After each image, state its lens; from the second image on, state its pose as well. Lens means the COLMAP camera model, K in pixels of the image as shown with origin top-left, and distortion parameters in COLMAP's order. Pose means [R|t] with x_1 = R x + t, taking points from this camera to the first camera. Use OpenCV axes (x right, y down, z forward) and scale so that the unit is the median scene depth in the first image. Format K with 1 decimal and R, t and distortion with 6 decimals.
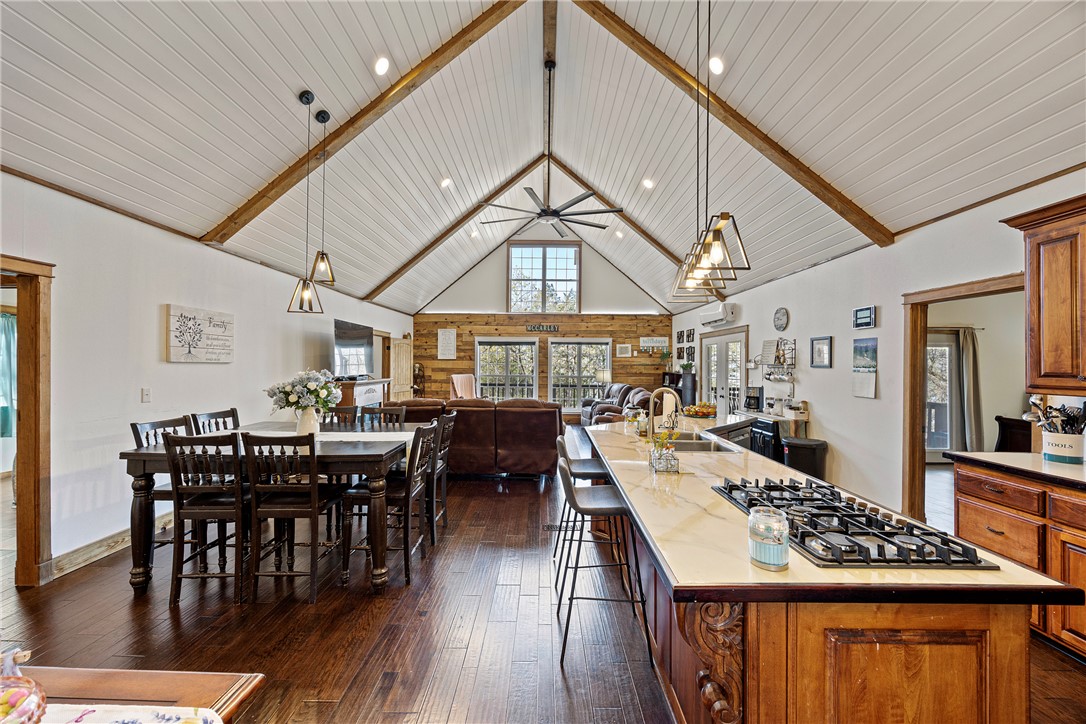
lens RADIAL K [[414.5, 0, 543.7], [0, 414.5, 363.1], [0, 0, 1]] dist [-0.000509, 0.000059]
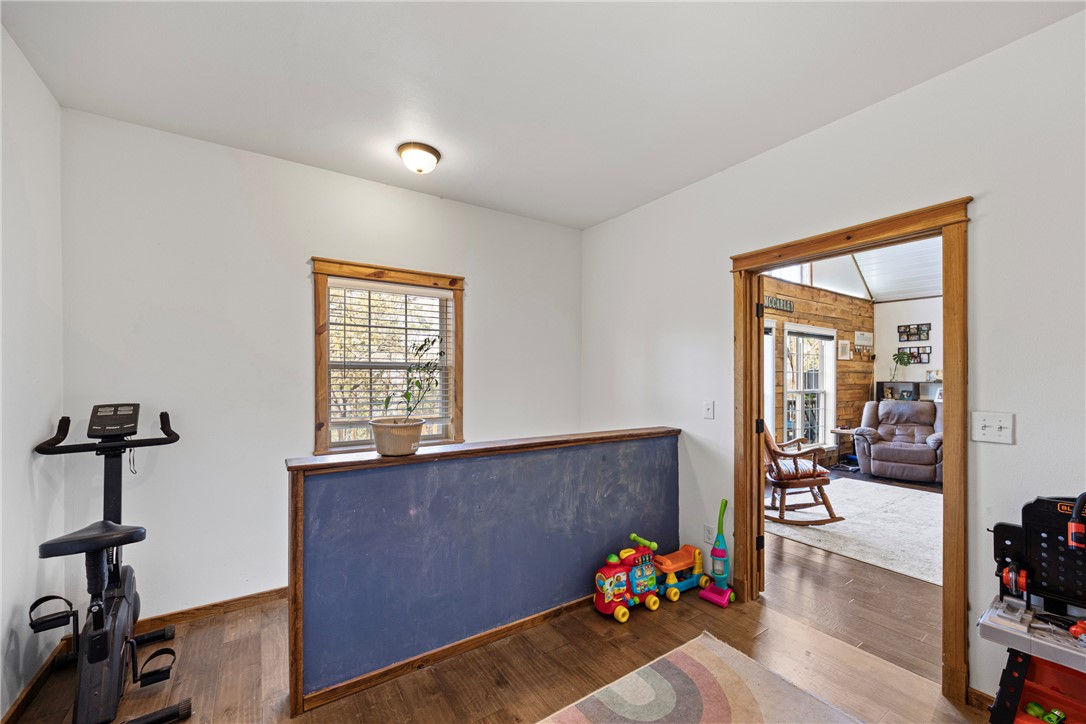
lens RADIAL K [[427.4, 0, 548.2], [0, 427.4, 377.6], [0, 0, 1]] dist [-0.000227, -0.000066]
pose [[0.825830, -0.005784, 0.563889, -0.572459], [0.003641, 0.999981, 0.004925, 0.008399], [-0.563907, -0.002014, 0.825836, 0.707939]]
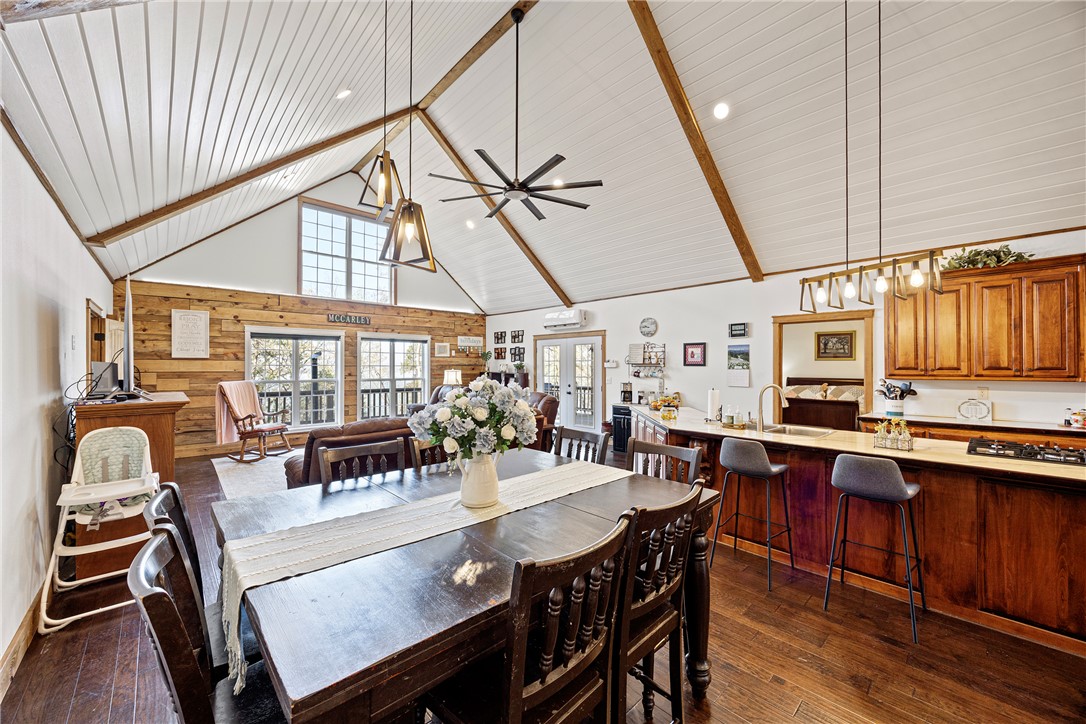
lens RADIAL K [[414.5, 0, 543.7], [0, 414.5, 363.1], [0, 0, 1]] dist [-0.000509, 0.000059]
pose [[0.730950, -0.003076, 0.682424, -0.271818], [0.003375, 0.999994, 0.000893, -0.000543], [-0.682422, 0.001650, 0.730956, 0.172697]]
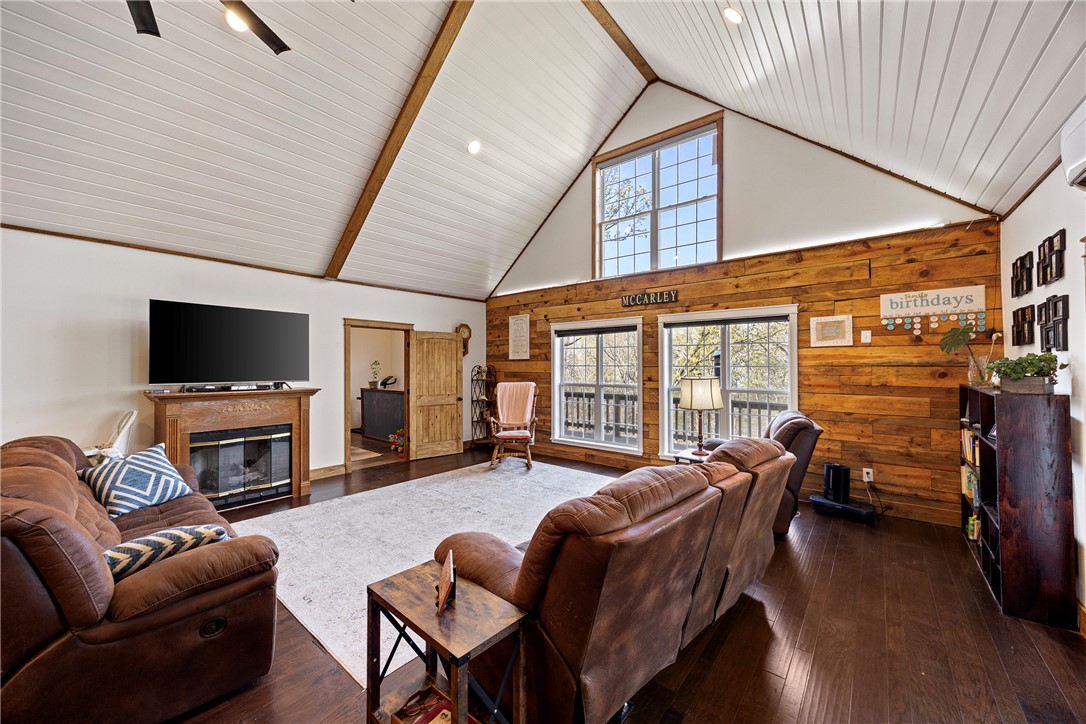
lens RADIAL K [[411.2, 0, 547.3], [0, 411.2, 362.9], [0, 0, 1]] dist [-0.001214, -0.000241]
pose [[0.777834, -0.012577, -0.628344, 0.231017], [0.006752, 0.999909, -0.011656, 0.004855], [0.628433, 0.004824, 0.777849, 0.500622]]
